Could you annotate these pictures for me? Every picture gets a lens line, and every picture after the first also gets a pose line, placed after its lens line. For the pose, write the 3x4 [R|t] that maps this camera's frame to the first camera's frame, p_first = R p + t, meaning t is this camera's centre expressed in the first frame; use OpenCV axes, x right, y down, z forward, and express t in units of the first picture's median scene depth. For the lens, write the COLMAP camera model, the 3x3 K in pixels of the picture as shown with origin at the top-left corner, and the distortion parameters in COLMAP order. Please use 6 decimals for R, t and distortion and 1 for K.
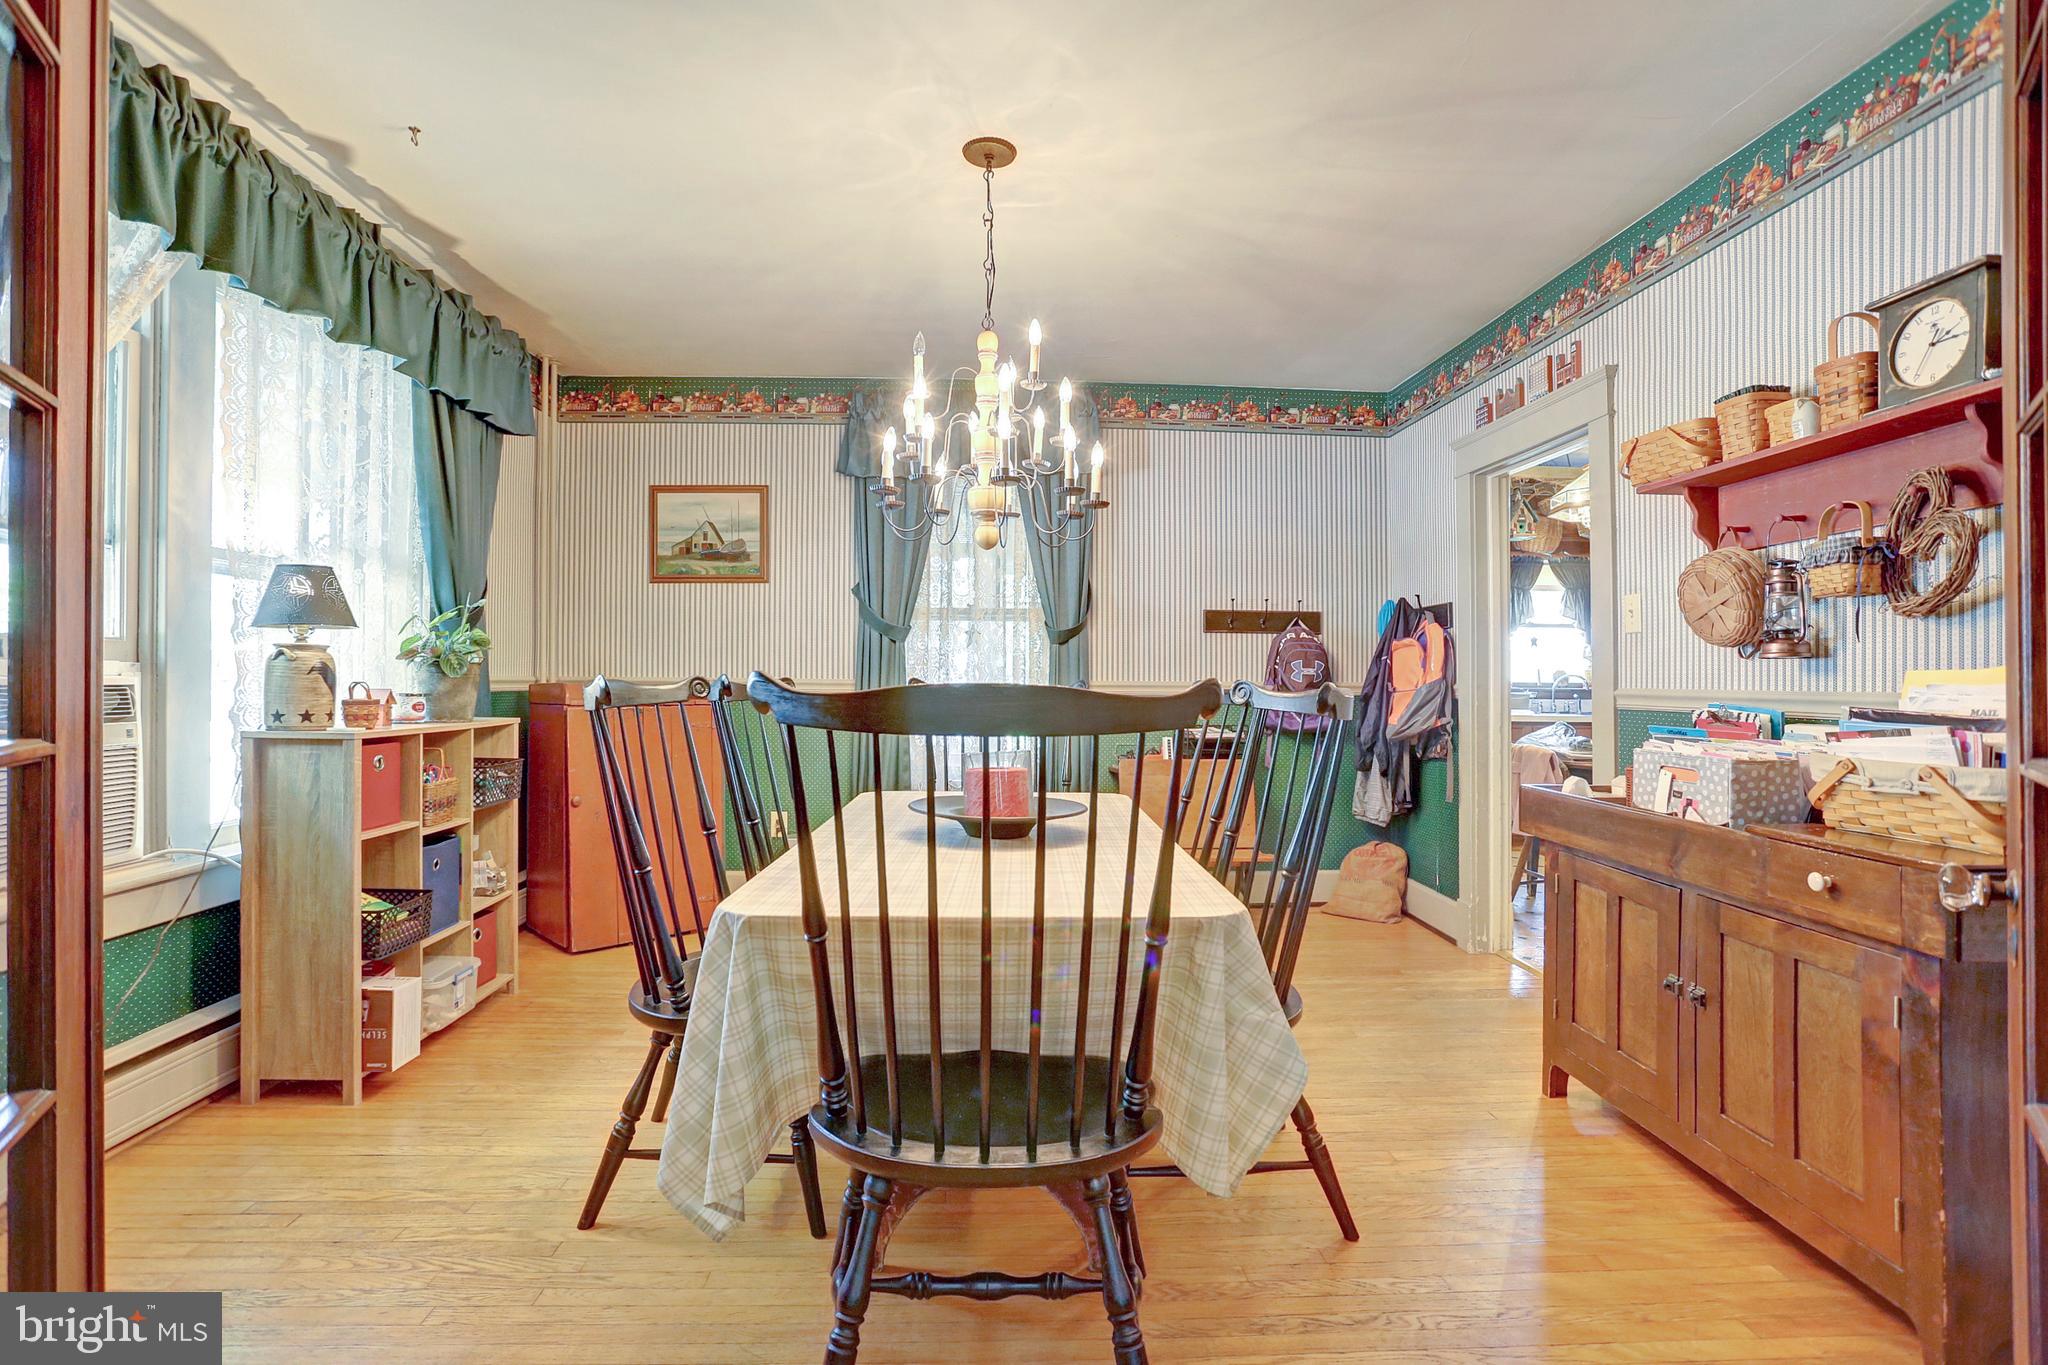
lens RADIAL K [[997.4, 0, 1017.2], [0, 997.4, 690.9], [0, 0, 1]] dist [-0.065471, 0.028304]
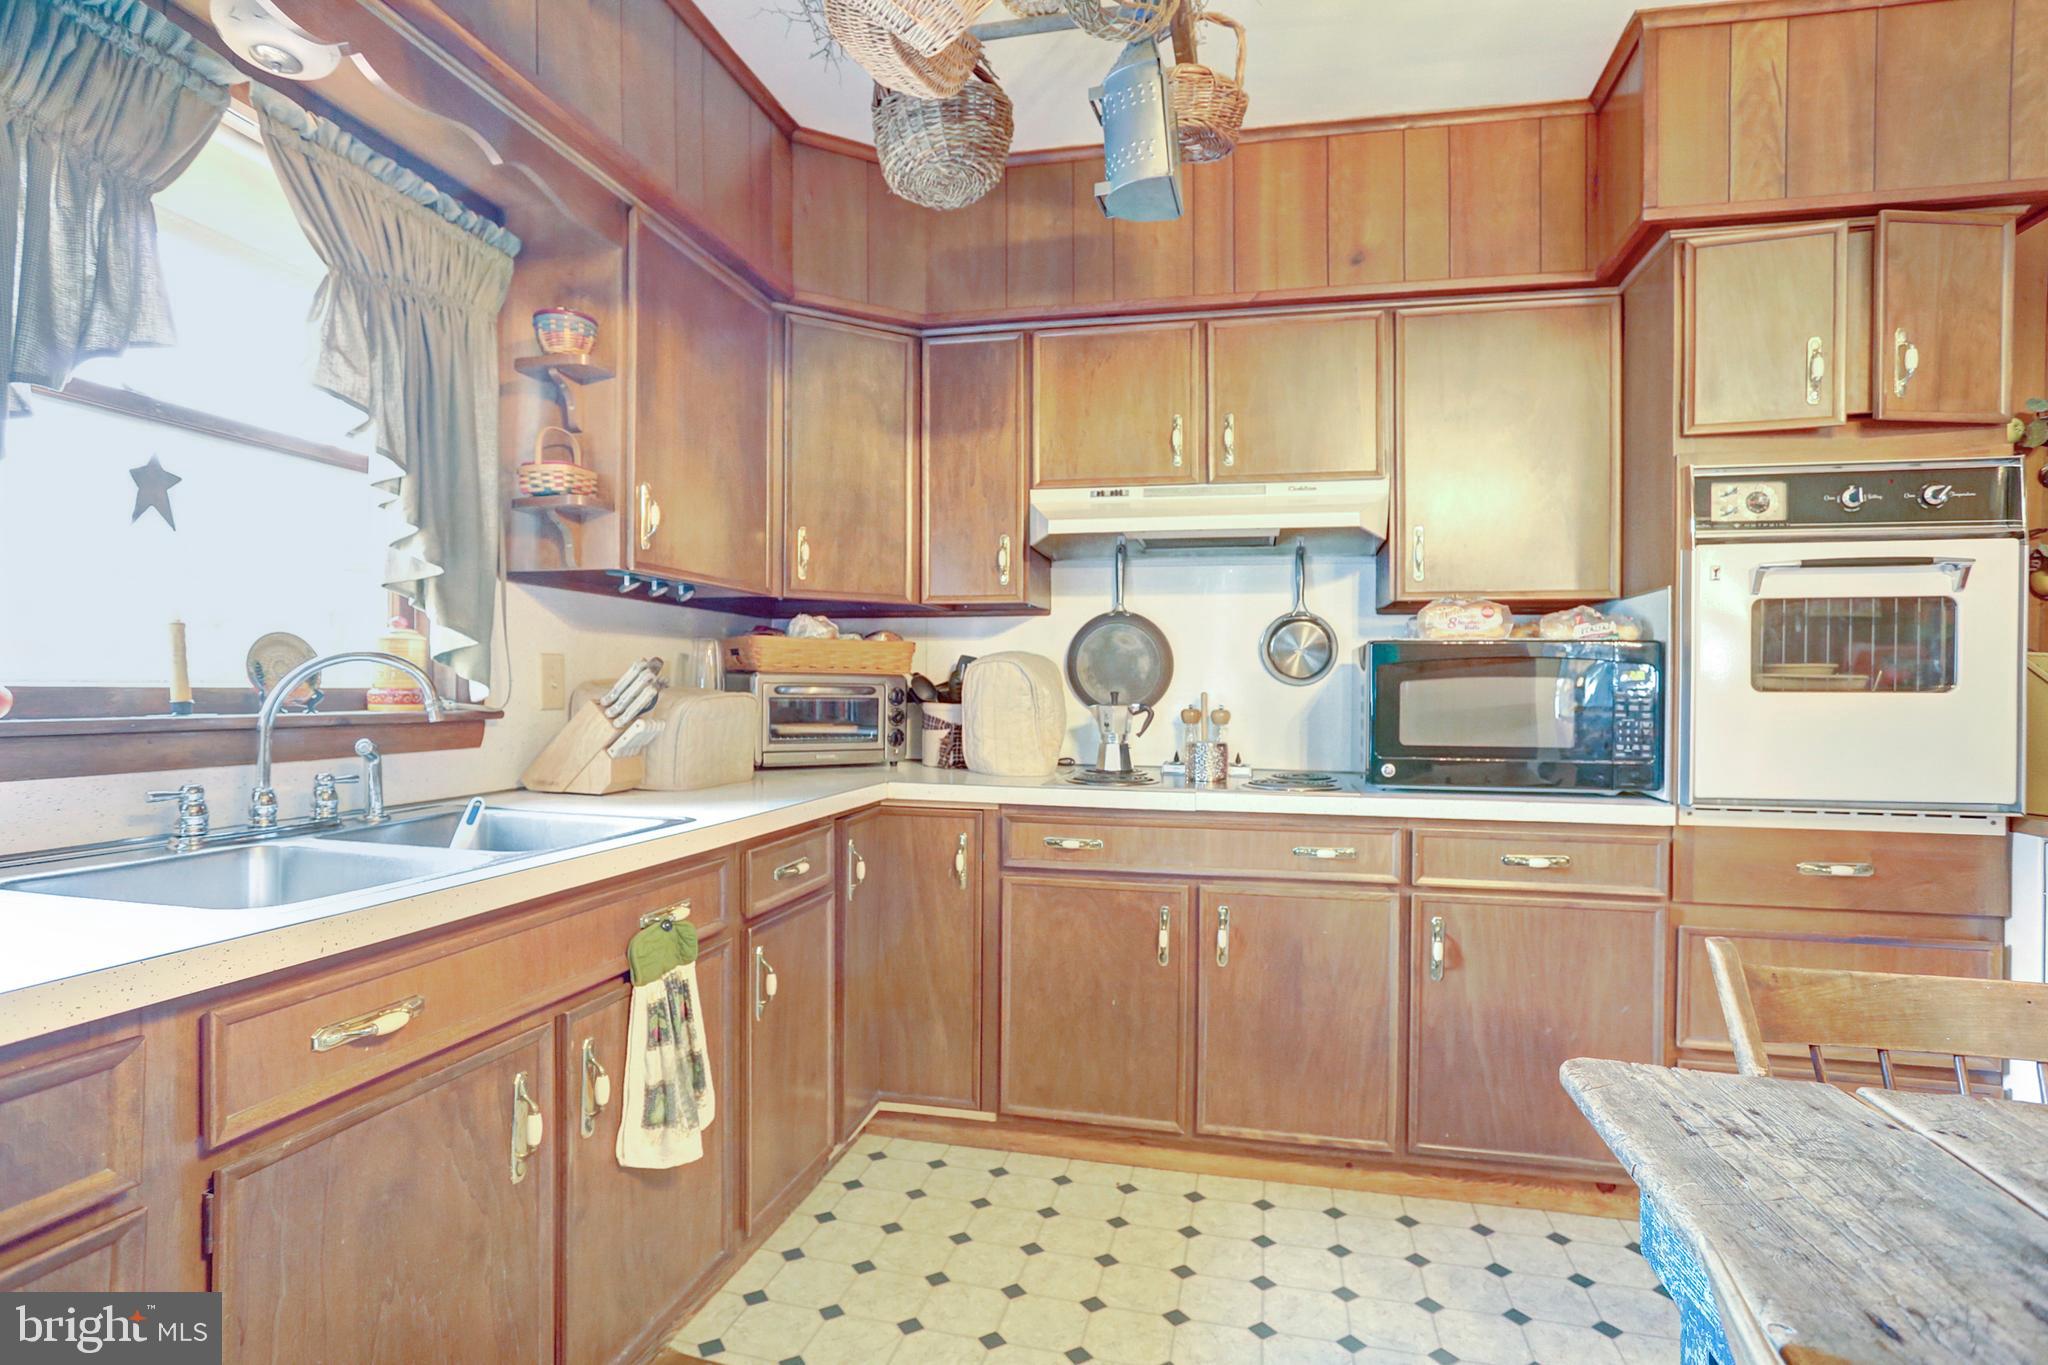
lens RADIAL K [[1011.0, 0, 1025.2], [0, 1011.0, 671.5], [0, 0, 1]] dist [-0.065338, 0.020564]
pose [[0.271796, 0.008005, 0.962322, 0.388986], [-0.001117, 0.999967, -0.008003, -0.010209], [-0.962354, 0.001101, 0.271796, 0.785574]]
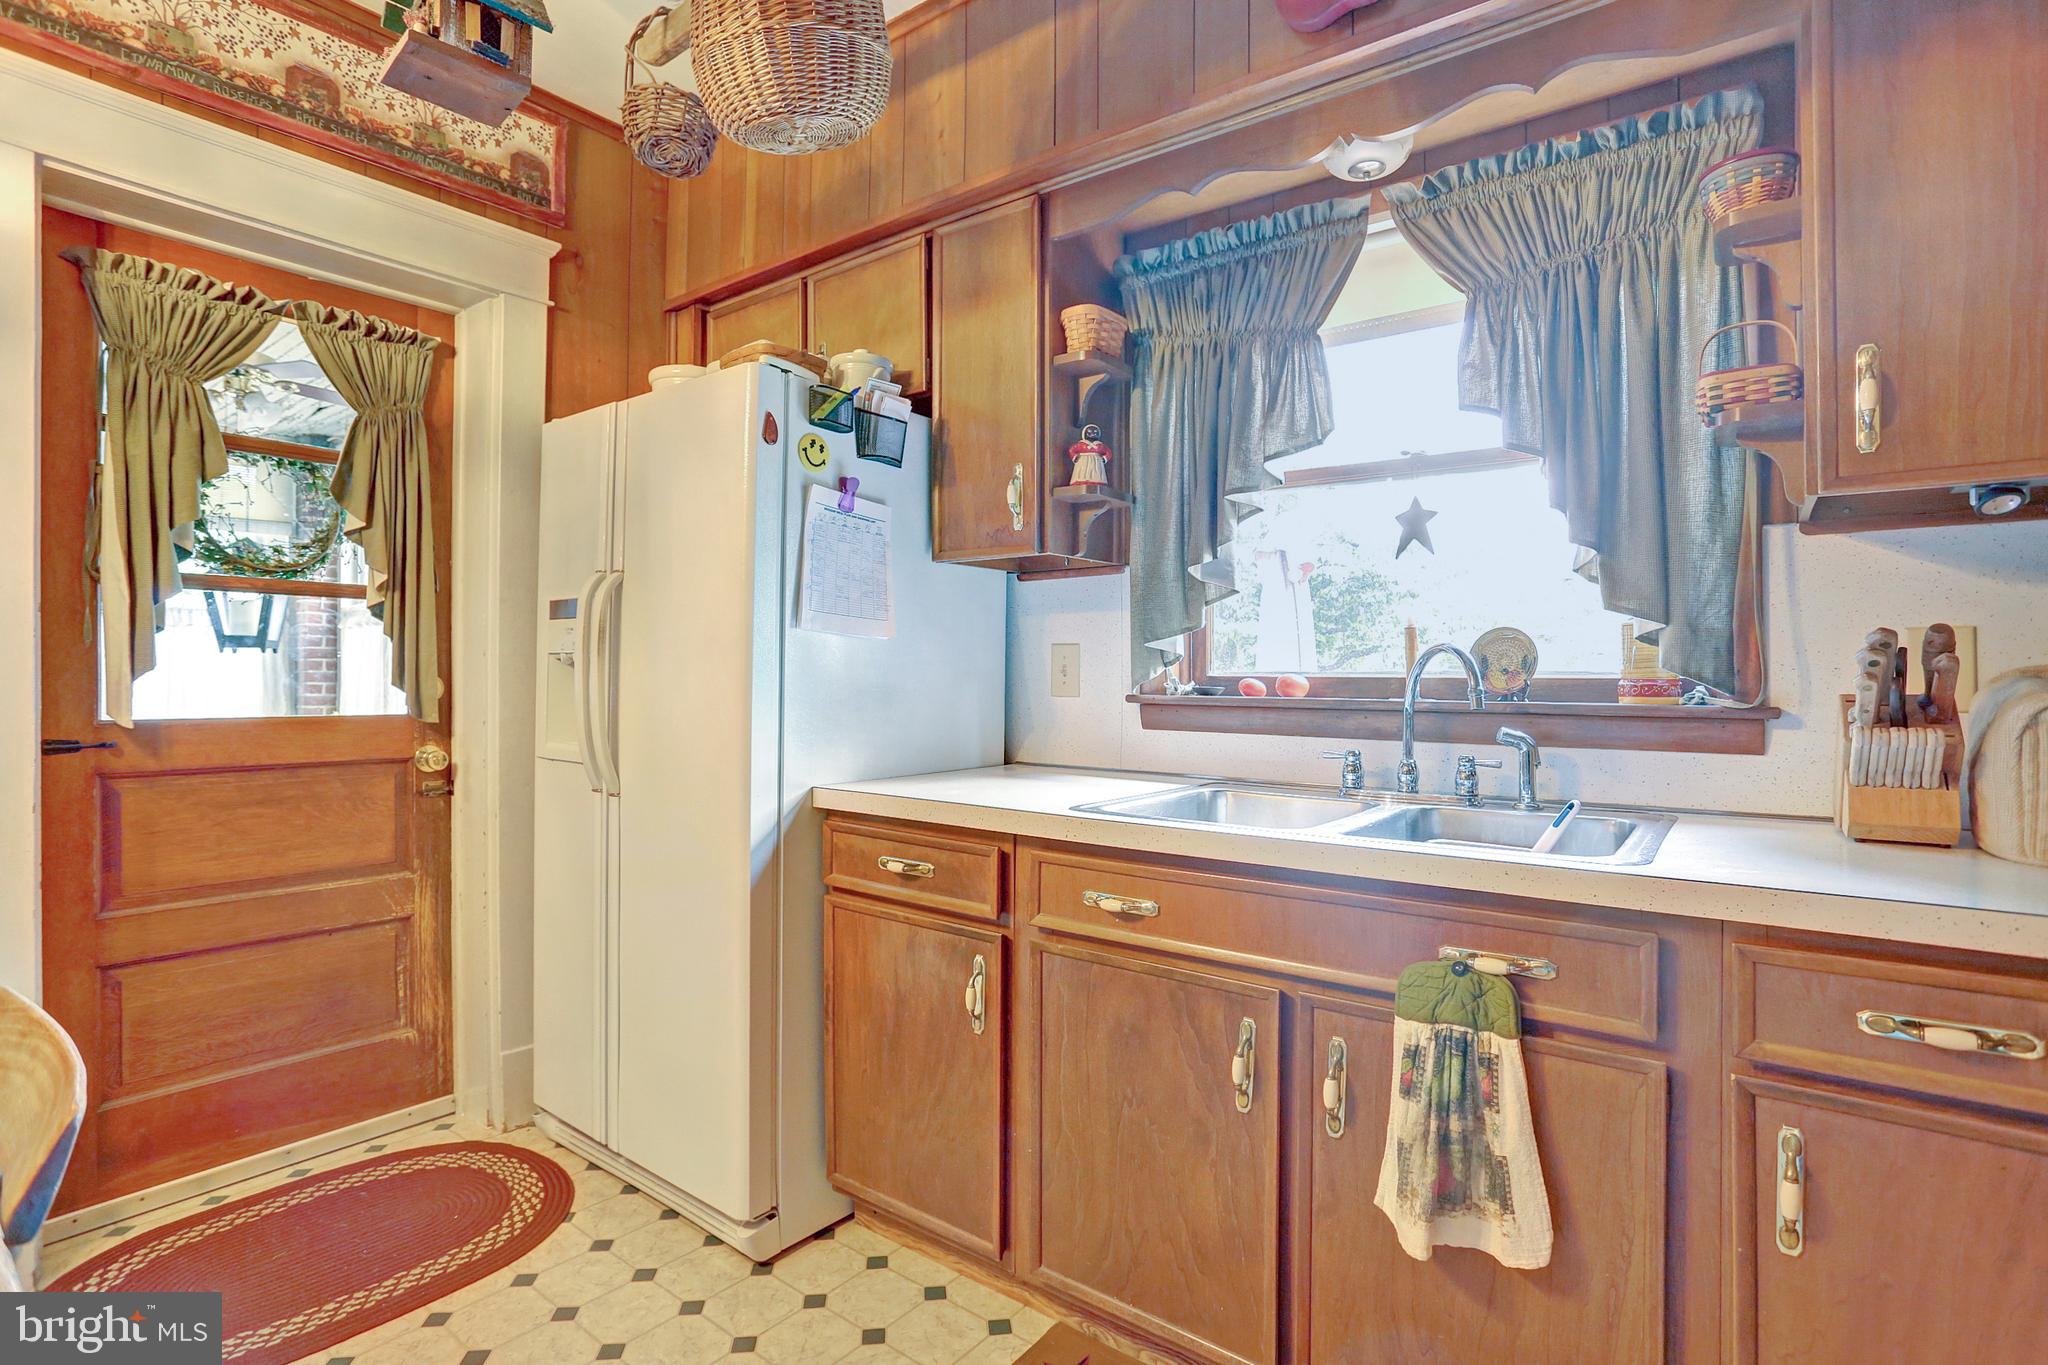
lens RADIAL K [[997.4, 0, 1017.2], [0, 997.4, 690.9], [0, 0, 1]] dist [-0.065471, 0.028304]
pose [[0.779461, 0.003769, -0.626440, 0.627192], [0.000855, 0.999975, 0.007080, -0.006658], [0.626451, -0.006054, 0.779438, 0.736461]]
